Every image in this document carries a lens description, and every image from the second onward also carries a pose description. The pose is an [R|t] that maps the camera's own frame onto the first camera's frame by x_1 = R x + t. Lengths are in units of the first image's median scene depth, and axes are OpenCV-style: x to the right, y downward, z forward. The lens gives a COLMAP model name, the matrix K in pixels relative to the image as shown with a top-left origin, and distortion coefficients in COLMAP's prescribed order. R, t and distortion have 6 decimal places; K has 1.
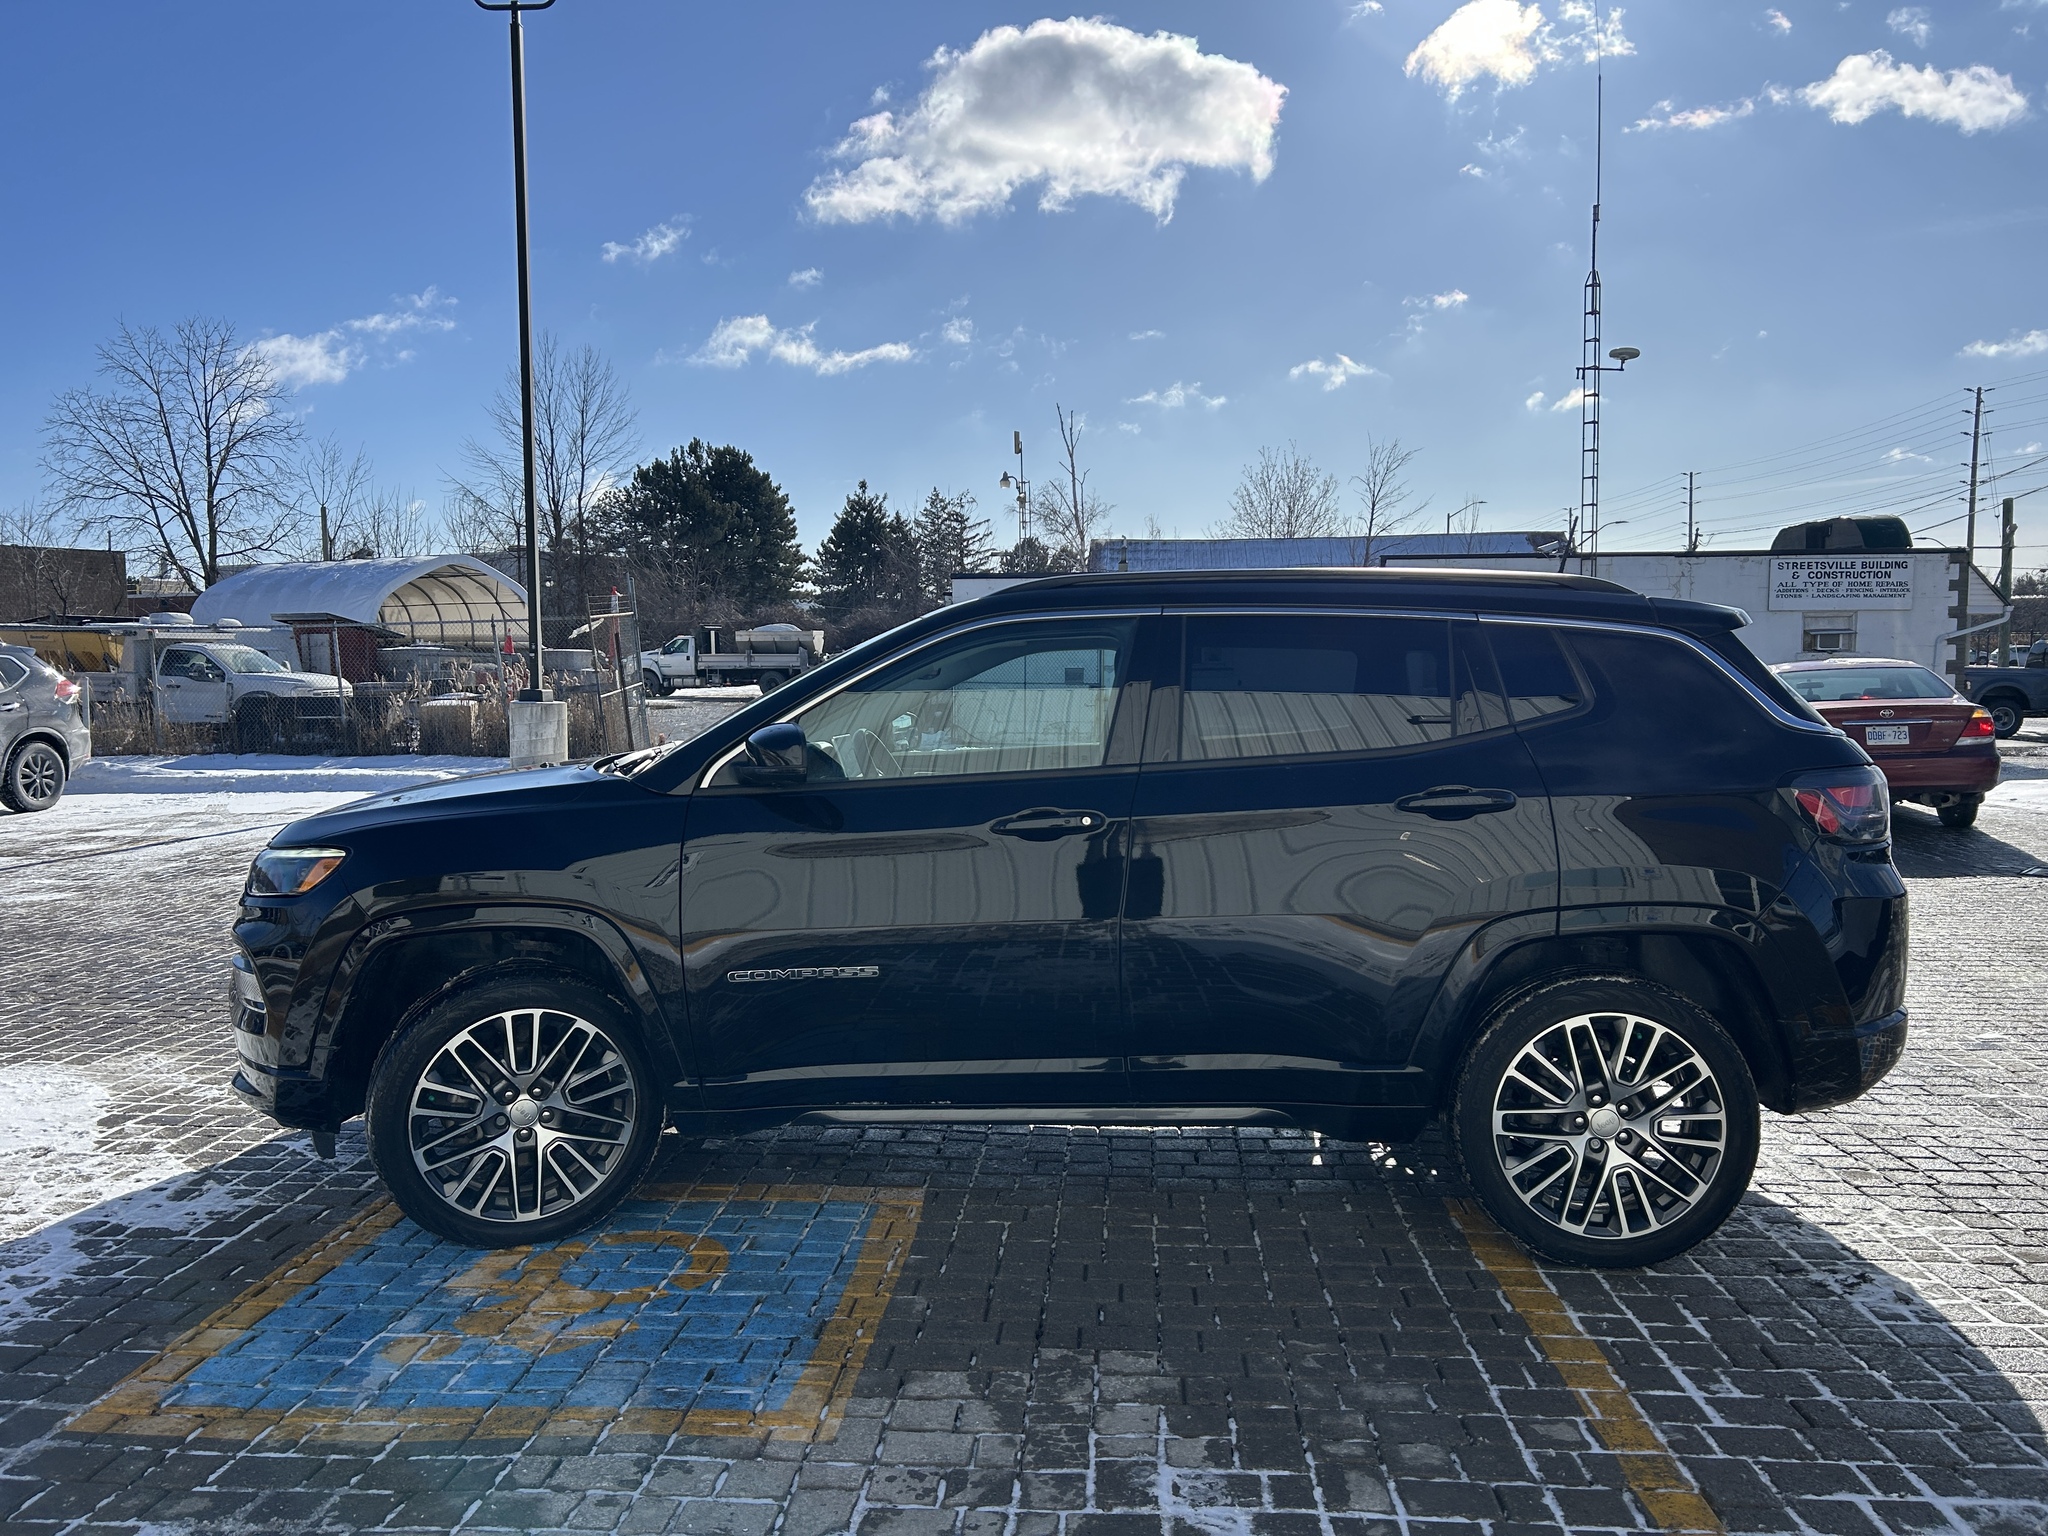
lens RADIAL K [[1539.3, 0, 1017.8], [0, 1539.3, 761.3], [0, 0, 1]] dist [0.045984, -0.042571]
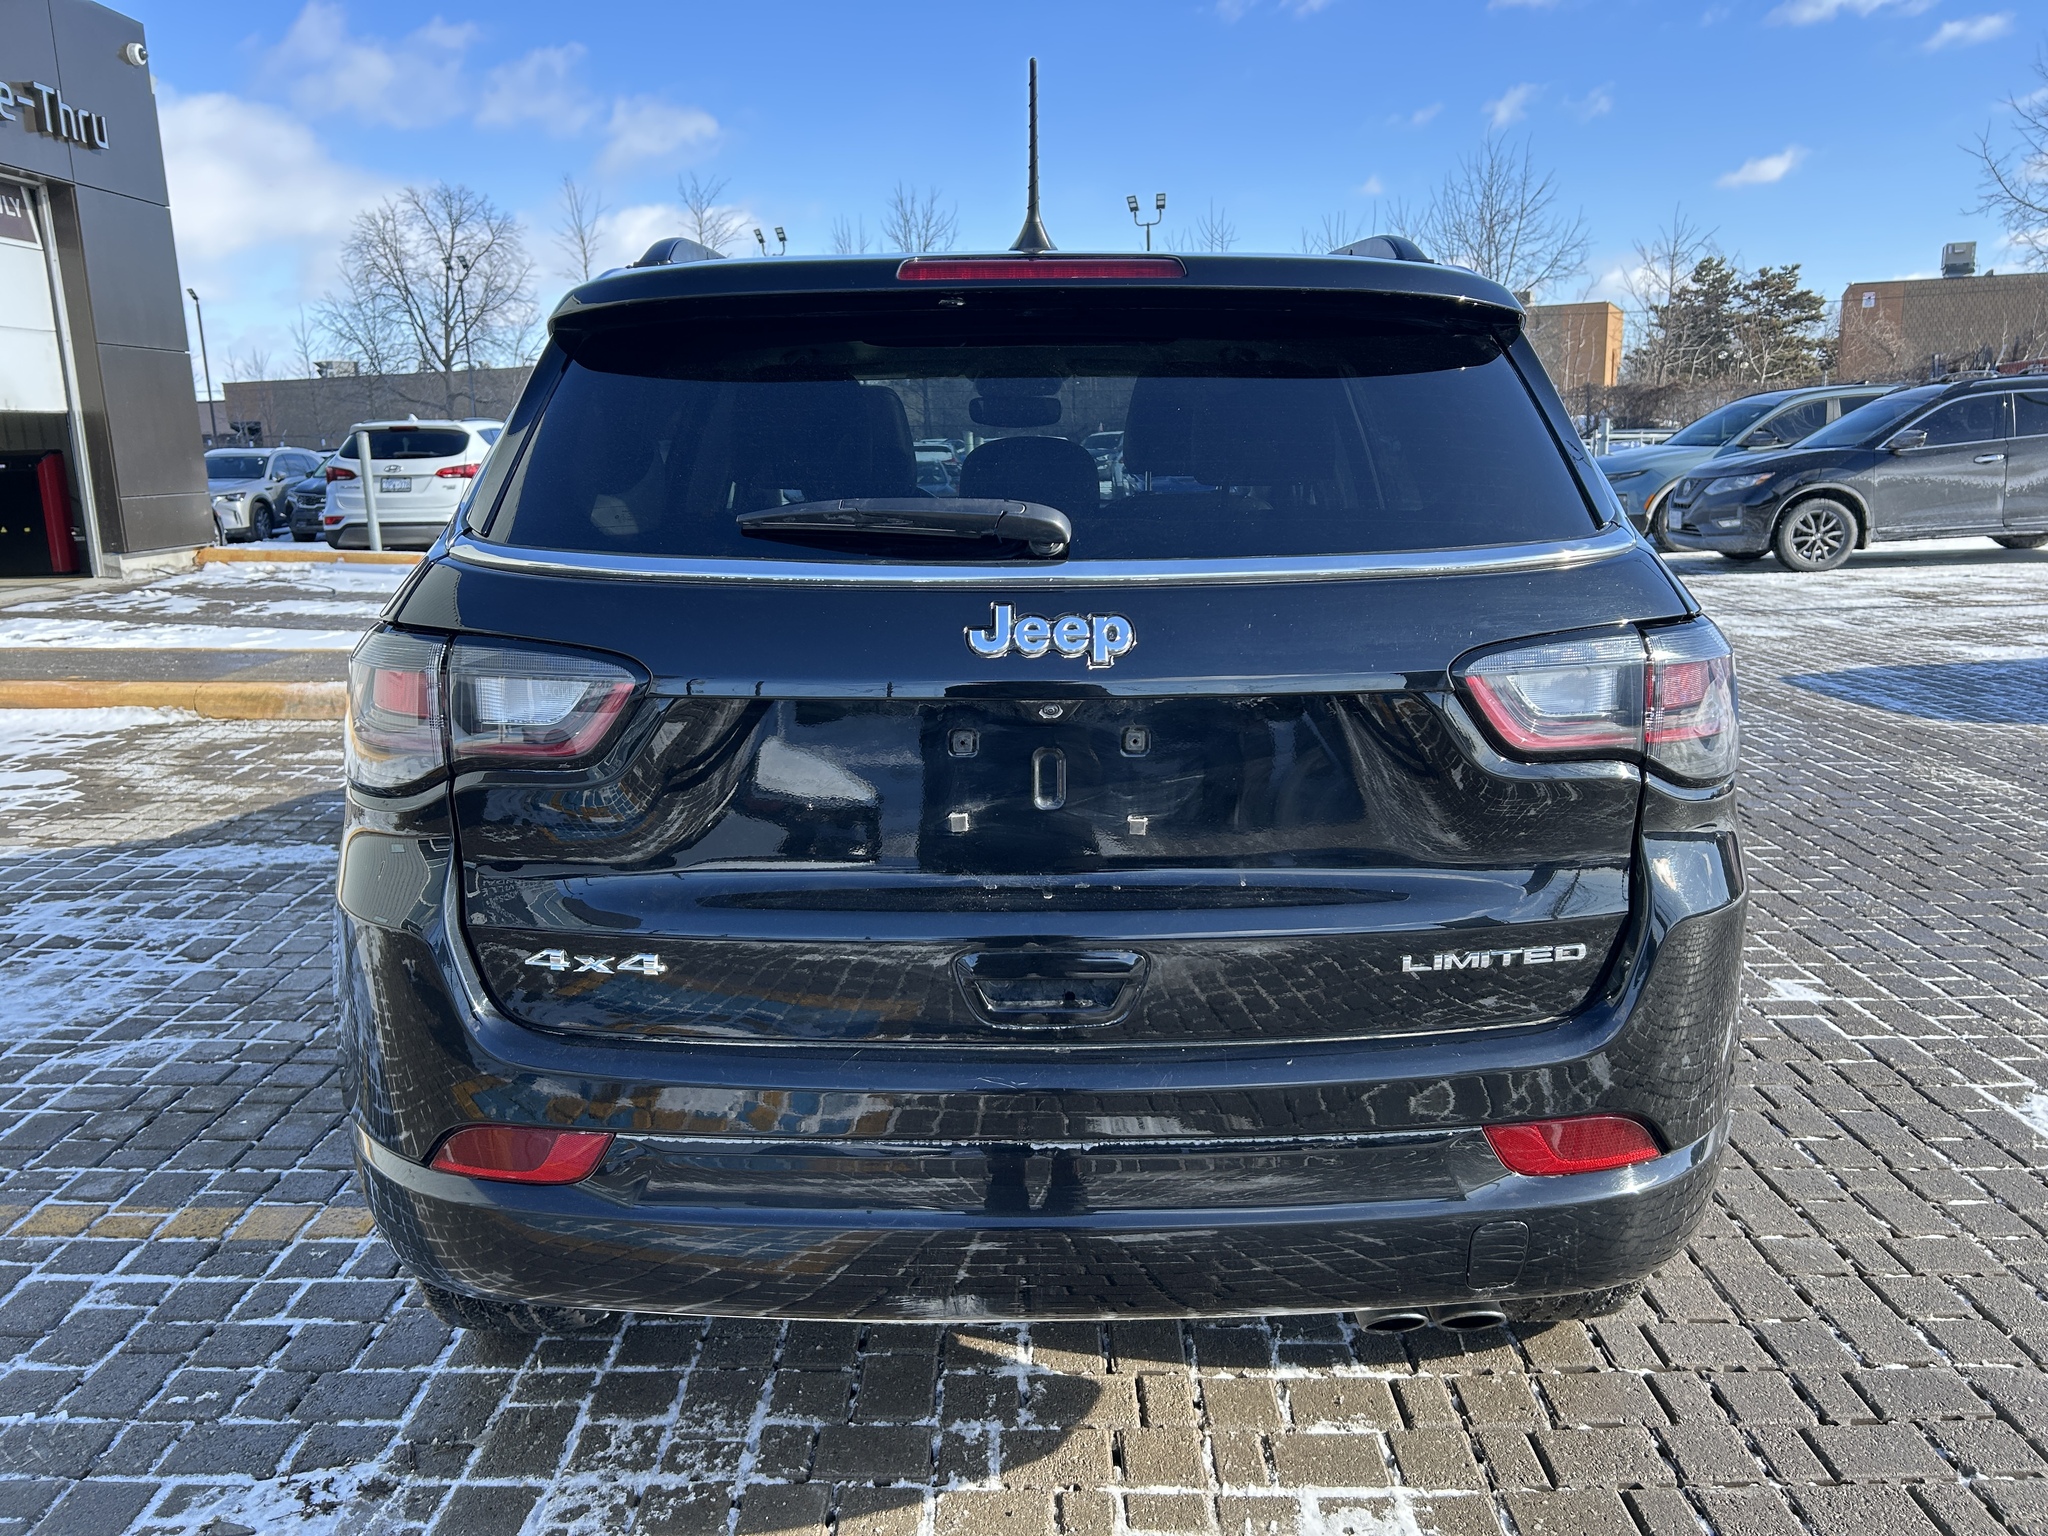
lens RADIAL K [[1539.3, 0, 1017.4], [0, 1539.3, 768.7], [0, 0, 1]] dist [0.045984, -0.042571]
pose [[0.075748, 0.213428, -0.974018, 0.120558], [-0.043655, 0.976598, 0.210598, -0.007061], [0.996171, 0.026568, 0.083292, 0.136758]]
